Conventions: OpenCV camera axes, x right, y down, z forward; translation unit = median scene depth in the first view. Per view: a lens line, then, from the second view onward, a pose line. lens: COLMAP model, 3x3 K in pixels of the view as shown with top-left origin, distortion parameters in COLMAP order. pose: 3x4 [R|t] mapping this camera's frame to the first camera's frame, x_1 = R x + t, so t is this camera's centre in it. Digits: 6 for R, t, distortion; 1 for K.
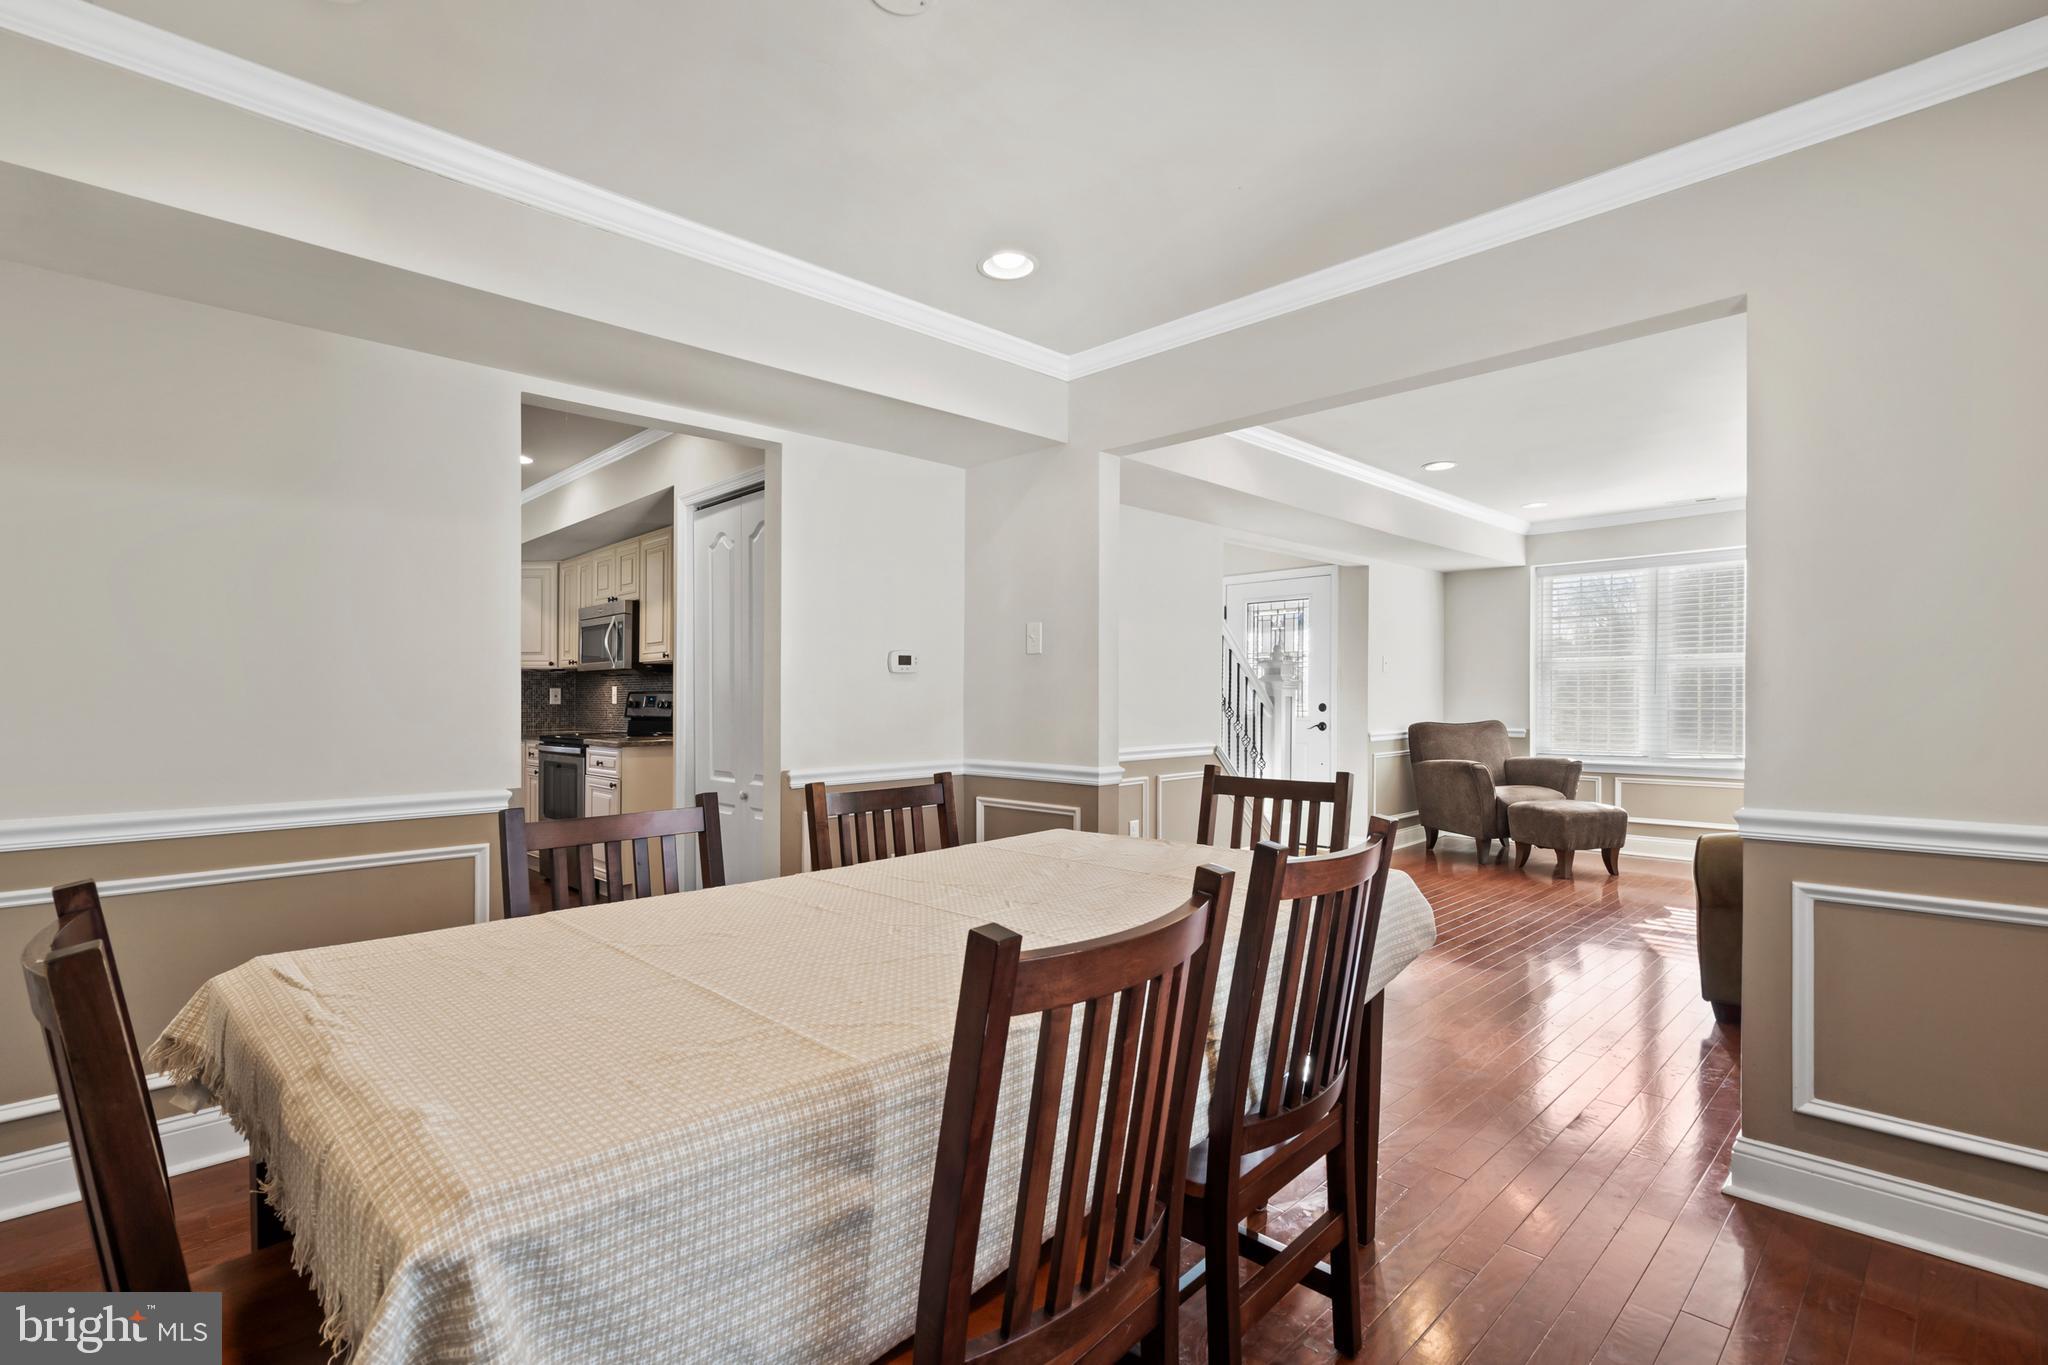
lens RADIAL K [[943.8, 0, 1028.6], [0, 943.8, 691.1], [0, 0, 1]] dist [-0.001861, 0.000673]
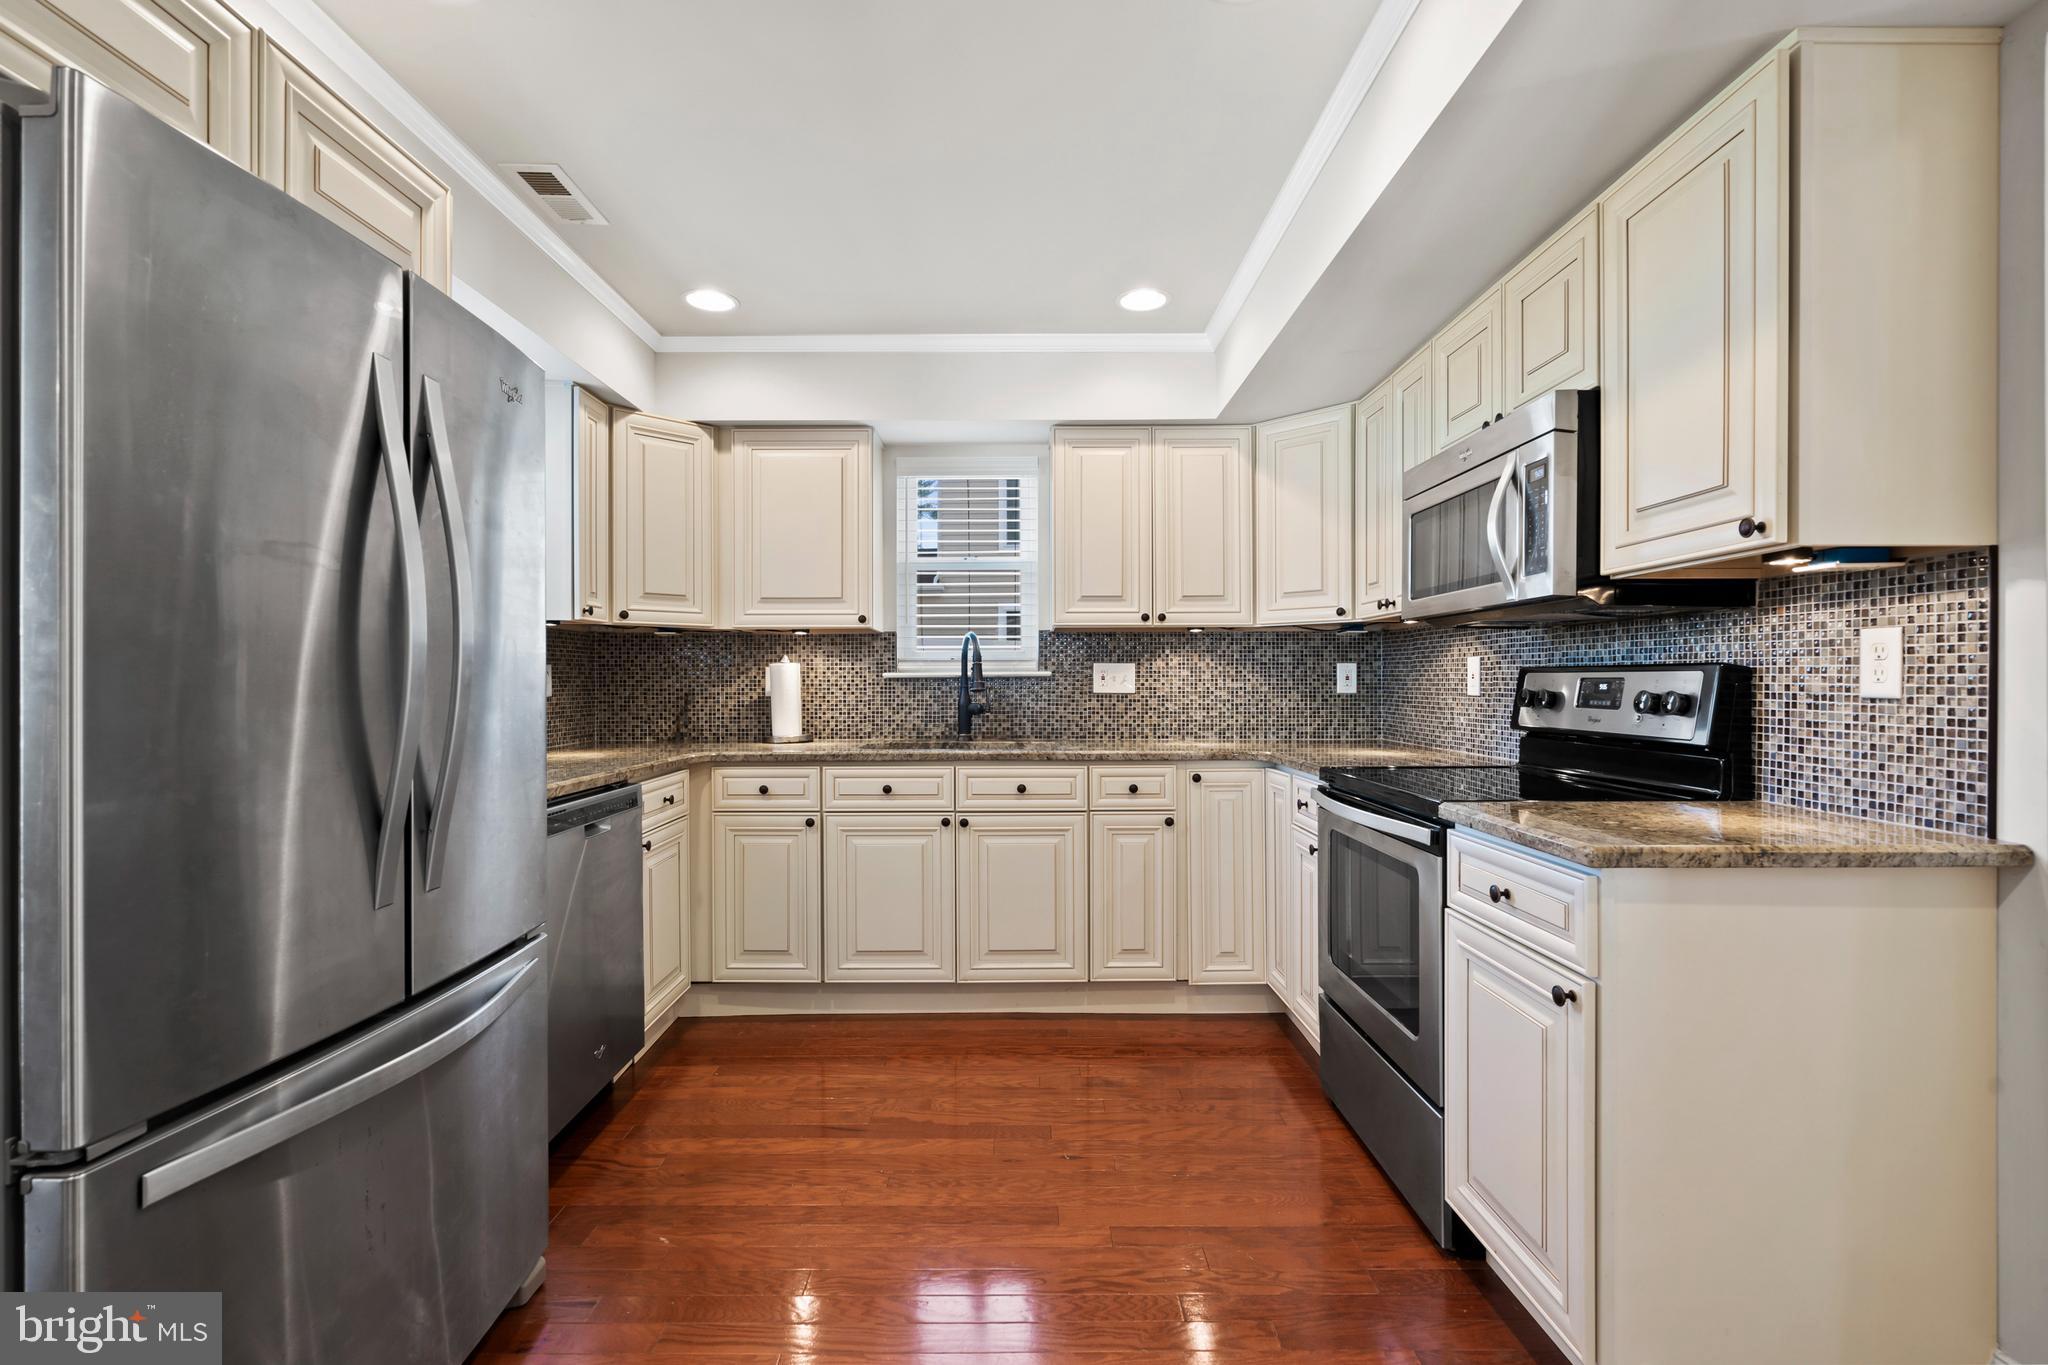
lens RADIAL K [[943.8, 0, 1027.9], [0, 943.8, 679.3], [0, 0, 1]] dist [-0.001861, 0.000673]
pose [[0.712899, 0.000841, -0.701266, -0.442619], [0.003548, 0.999982, 0.004805, 0.004852], [0.701257, -0.005913, 0.712884, 0.852935]]
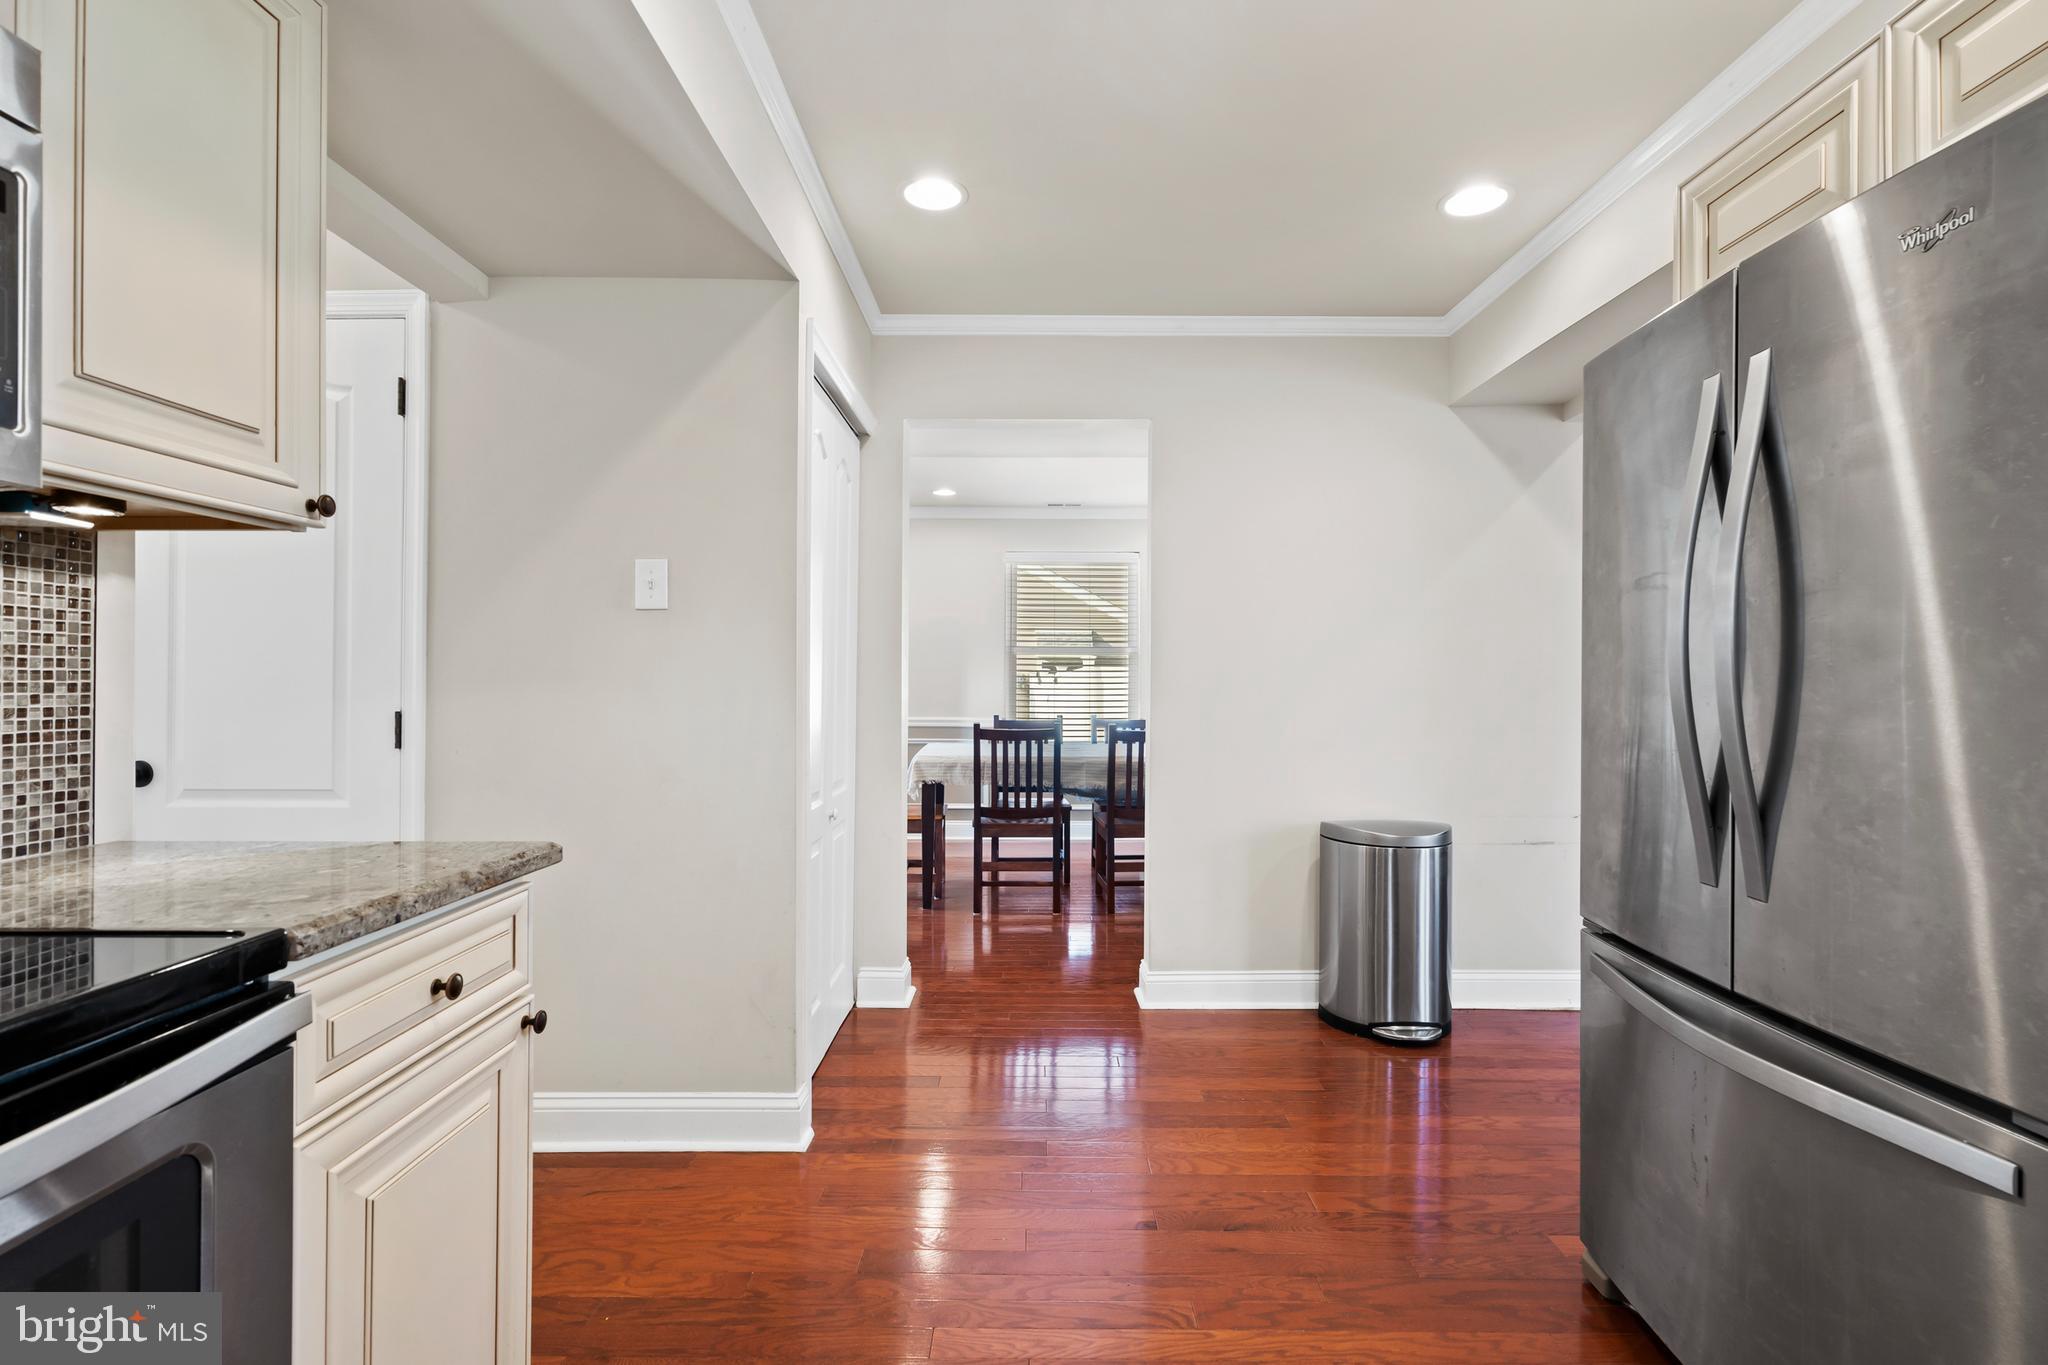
lens RADIAL K [[943.8, 0, 1031.7], [0, 943.8, 675.7], [0, 0, 1]] dist [-0.001861, 0.000673]
pose [[-0.695548, 0.002636, 0.718475, -0.887705], [-0.004370, 0.999959, -0.007900, 0.009538], [-0.718466, -0.008635, -0.695508, 1.340682]]
